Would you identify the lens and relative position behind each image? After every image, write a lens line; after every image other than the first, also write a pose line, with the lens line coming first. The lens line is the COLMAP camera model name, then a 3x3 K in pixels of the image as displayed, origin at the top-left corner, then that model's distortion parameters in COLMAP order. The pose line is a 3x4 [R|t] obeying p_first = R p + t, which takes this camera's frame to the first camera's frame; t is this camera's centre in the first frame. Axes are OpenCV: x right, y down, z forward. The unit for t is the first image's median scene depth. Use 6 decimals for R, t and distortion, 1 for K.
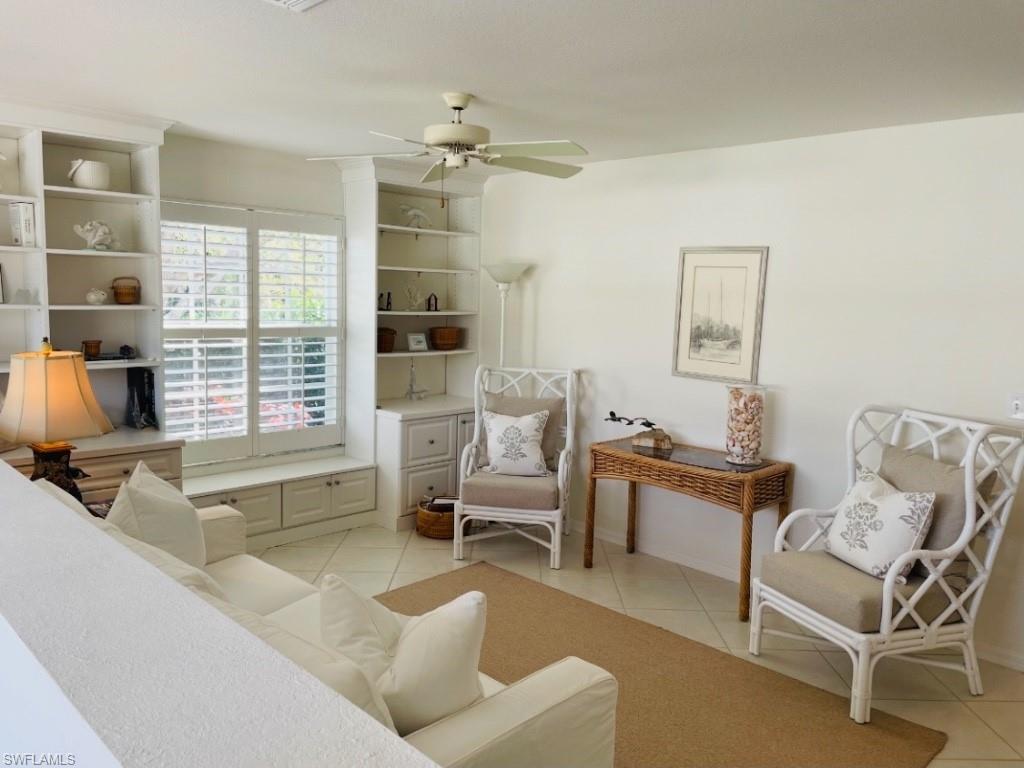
lens RADIAL K [[781.4, 0, 512.0], [0, 781.4, 384.0], [0, 0, 1]] dist [0.106072, -0.124121]
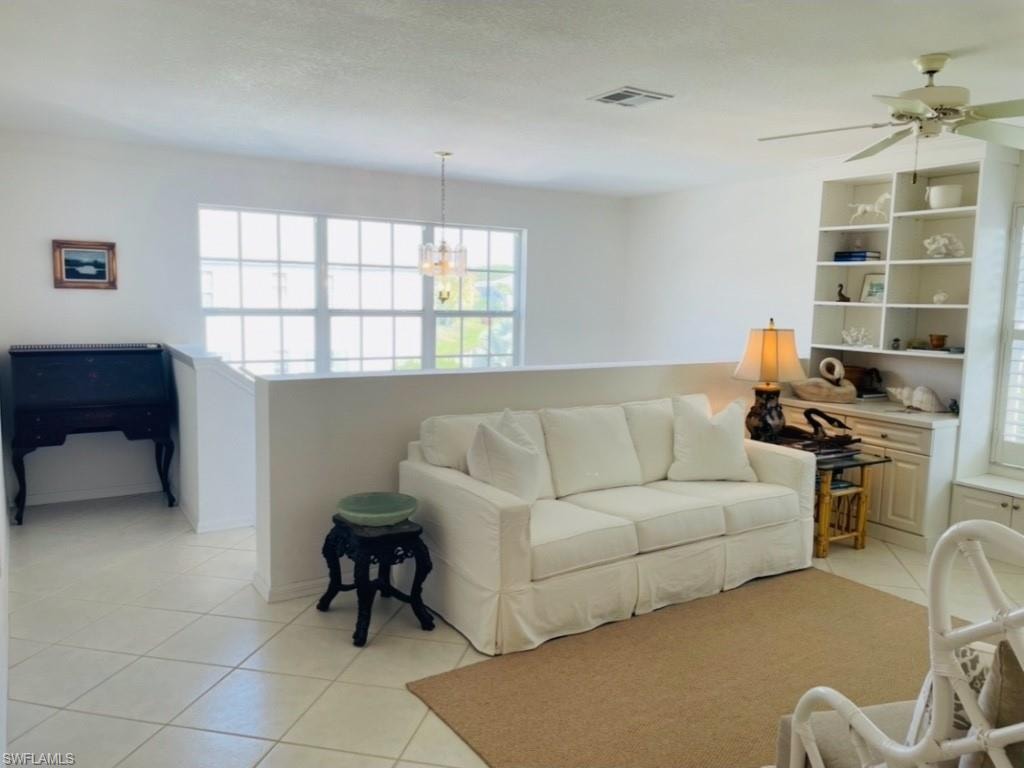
lens RADIAL K [[781.4, 0, 512.0], [0, 781.4, 384.0], [0, 0, 1]] dist [0.106072, -0.124121]
pose [[-0.213834, 0.079009, -0.973670, 0.683062], [-0.142713, 0.983503, 0.111149, -0.020089], [0.966389, 0.162723, -0.199031, 0.548708]]
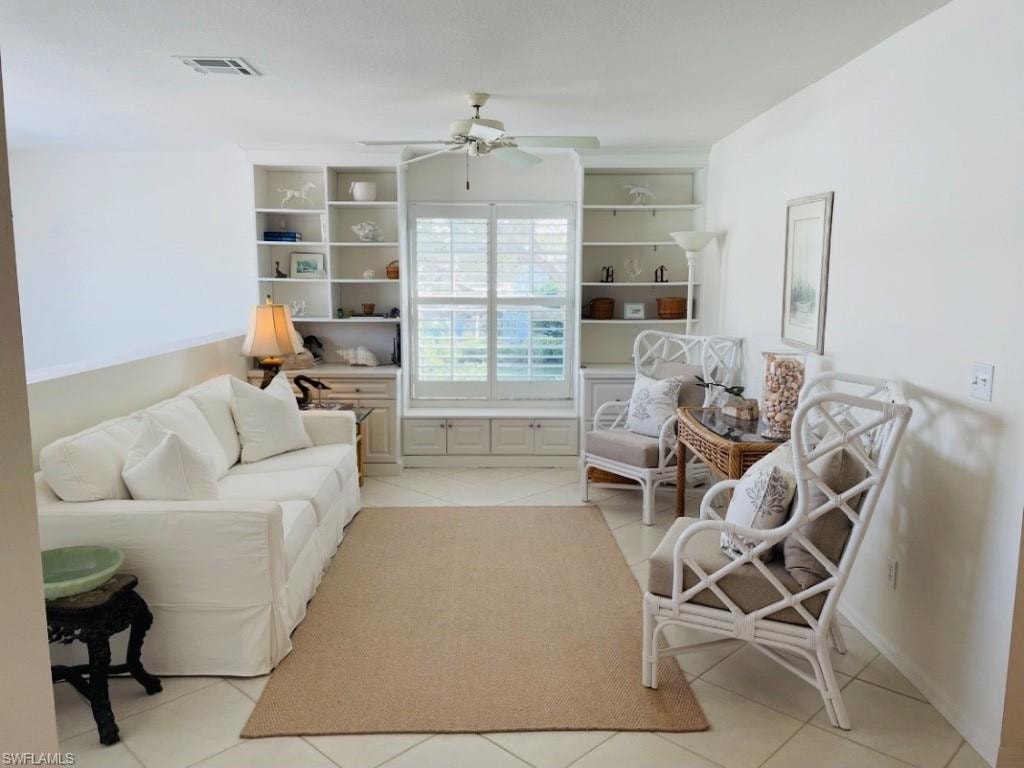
lens RADIAL K [[781.4, 0, 512.0], [0, 781.4, 384.0], [0, 0, 1]] dist [0.106072, -0.124121]
pose [[0.713062, 0.069490, -0.697649, 0.606286], [-0.063571, 0.997385, 0.034370, 0.024089], [0.698213, 0.019842, 0.715615, 0.122948]]
